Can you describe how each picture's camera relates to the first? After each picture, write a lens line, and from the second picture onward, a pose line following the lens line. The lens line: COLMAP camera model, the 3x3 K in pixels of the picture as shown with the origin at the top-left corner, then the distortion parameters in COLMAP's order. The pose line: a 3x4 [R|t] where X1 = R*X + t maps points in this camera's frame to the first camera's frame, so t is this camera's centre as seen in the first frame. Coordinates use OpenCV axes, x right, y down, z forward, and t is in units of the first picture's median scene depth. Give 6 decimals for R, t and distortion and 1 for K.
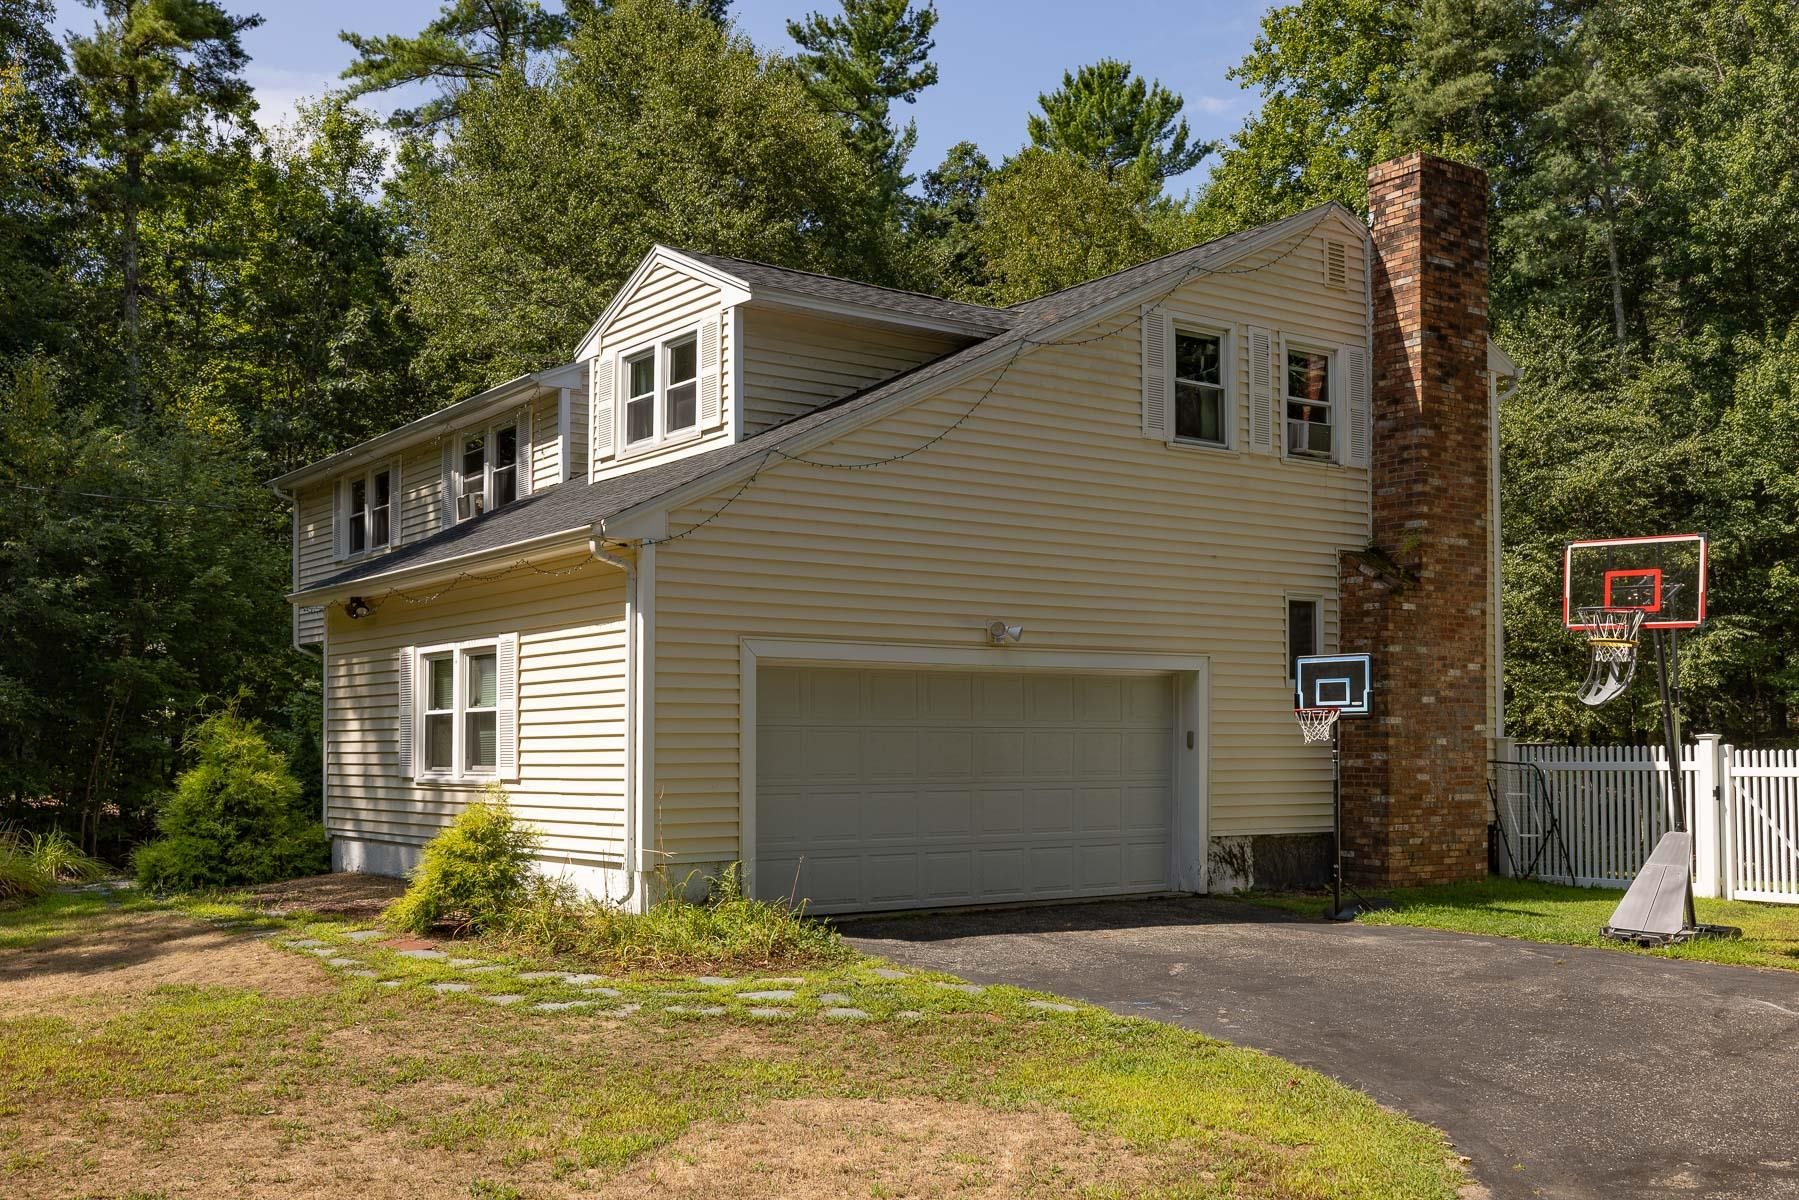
lens RADIAL K [[1778.5, 0, 817.9], [0, 1778.5, 722.5], [0, 0, 1]] dist [-0.005460, 0.000000]
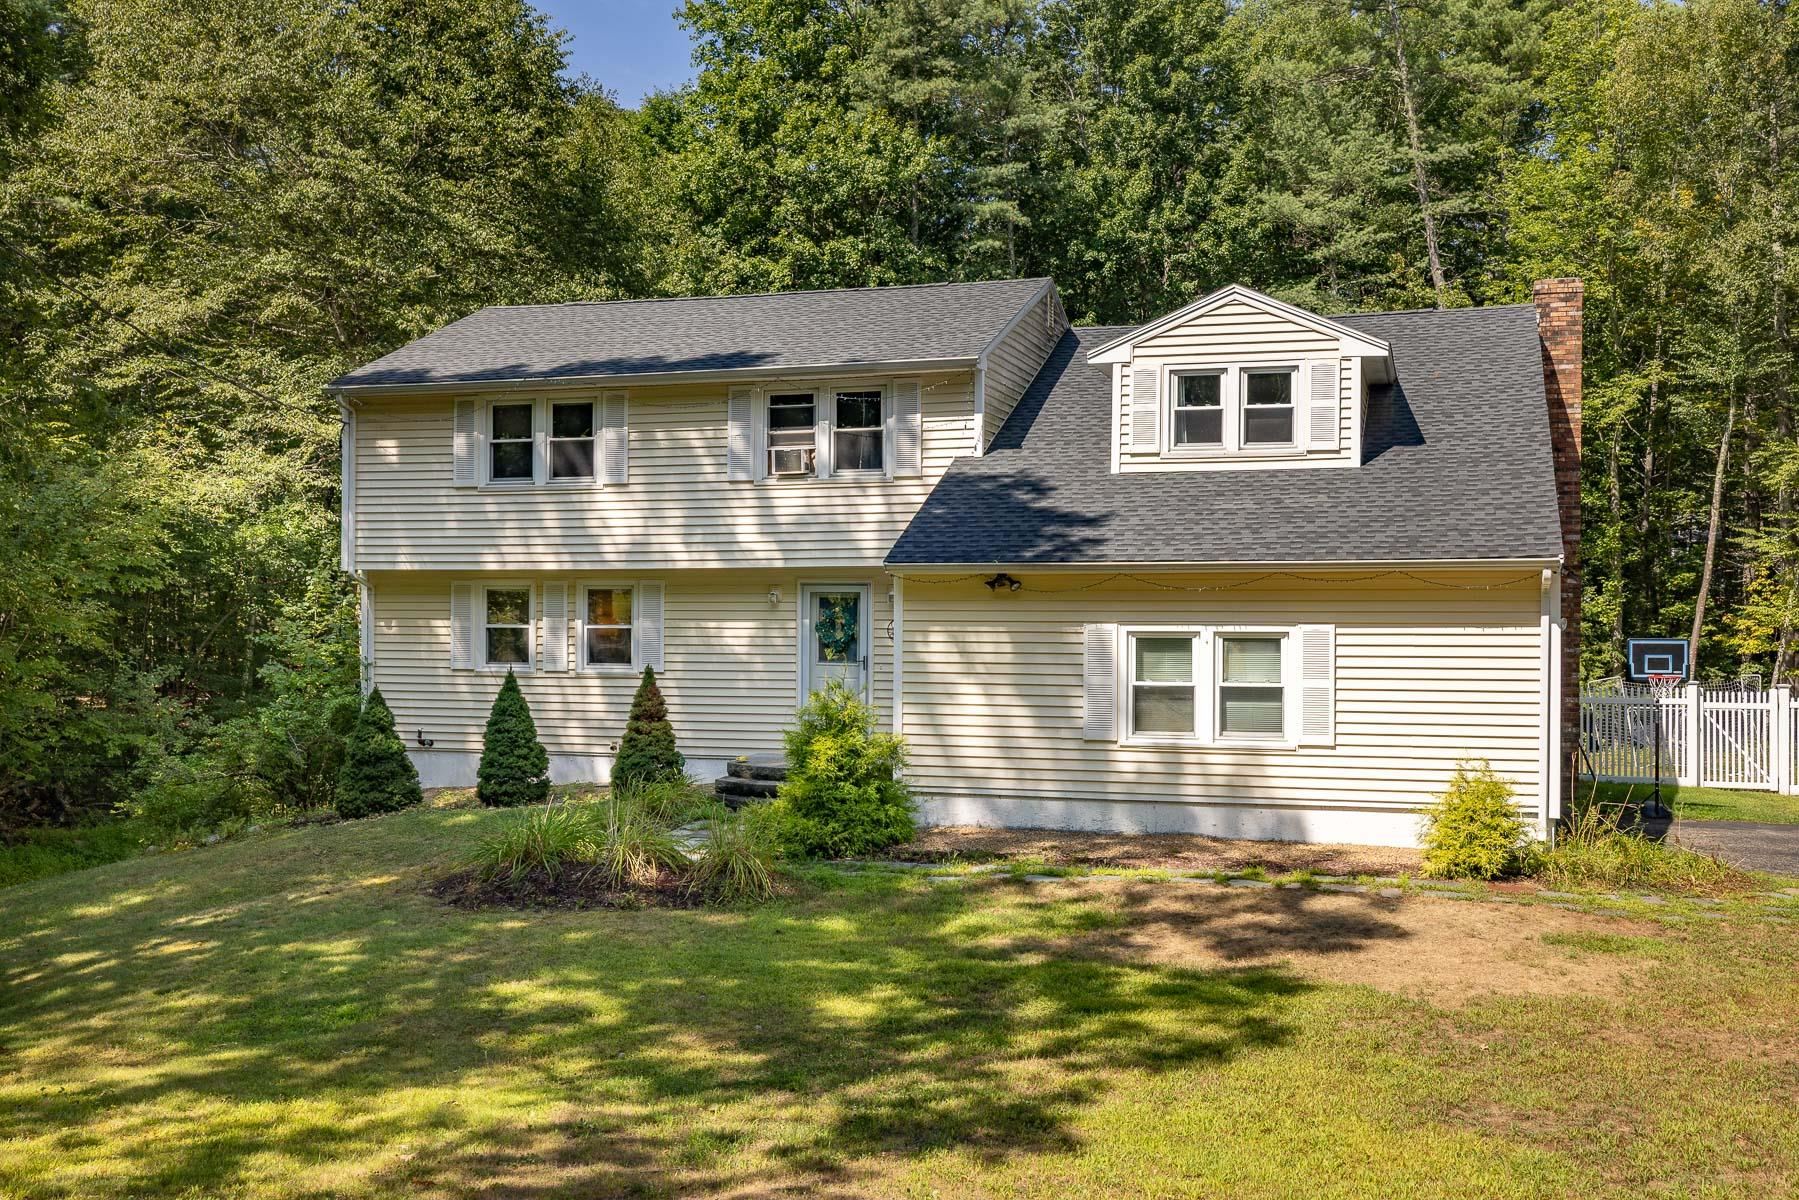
lens RADIAL K [[1778.5, 0, 882.3], [0, 1778.5, 595.1], [0, 0, 1]] dist [-0.005460, 0.000000]
pose [[0.801369, 0.012825, 0.598033, -0.976480], [-0.016190, 0.999869, 0.000252, -0.056519], [-0.597951, -0.009884, 0.801472, 0.183052]]
